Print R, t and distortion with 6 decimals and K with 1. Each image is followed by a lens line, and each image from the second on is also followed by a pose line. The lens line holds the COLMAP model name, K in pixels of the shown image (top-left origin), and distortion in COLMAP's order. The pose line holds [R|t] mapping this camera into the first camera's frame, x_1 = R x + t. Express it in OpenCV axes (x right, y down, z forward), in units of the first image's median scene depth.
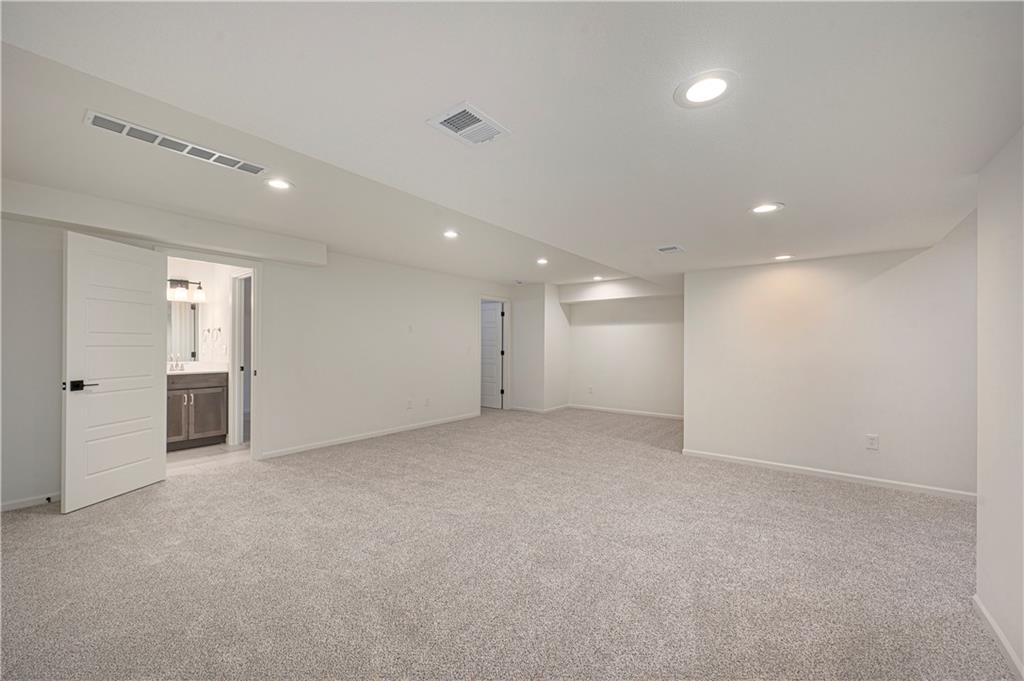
lens RADIAL K [[408.0, 0, 510.3], [0, 408.0, 344.6], [0, 0, 1]] dist [-0.003529, -0.000332]
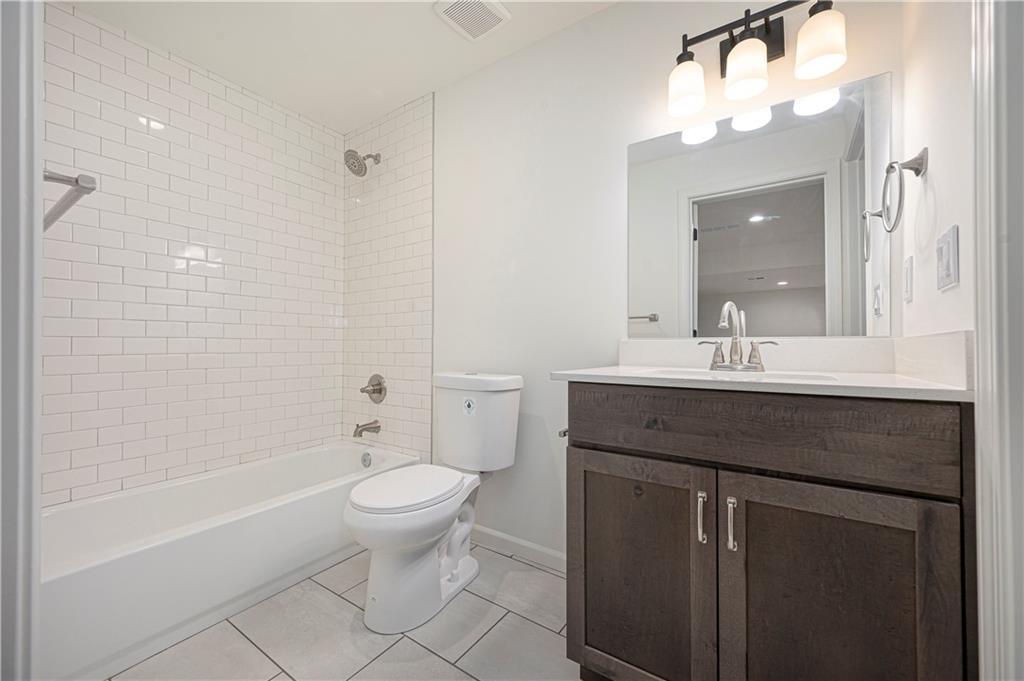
lens RADIAL K [[408.0, 0, 507.7], [0, 408.0, 345.1], [0, 0, 1]] dist [-0.003529, -0.000332]
pose [[0.066847, -0.009869, -0.997714, -0.570712], [0.007105, 0.999930, -0.009415, 0.049346], [0.997738, -0.006459, 0.066912, 0.841610]]
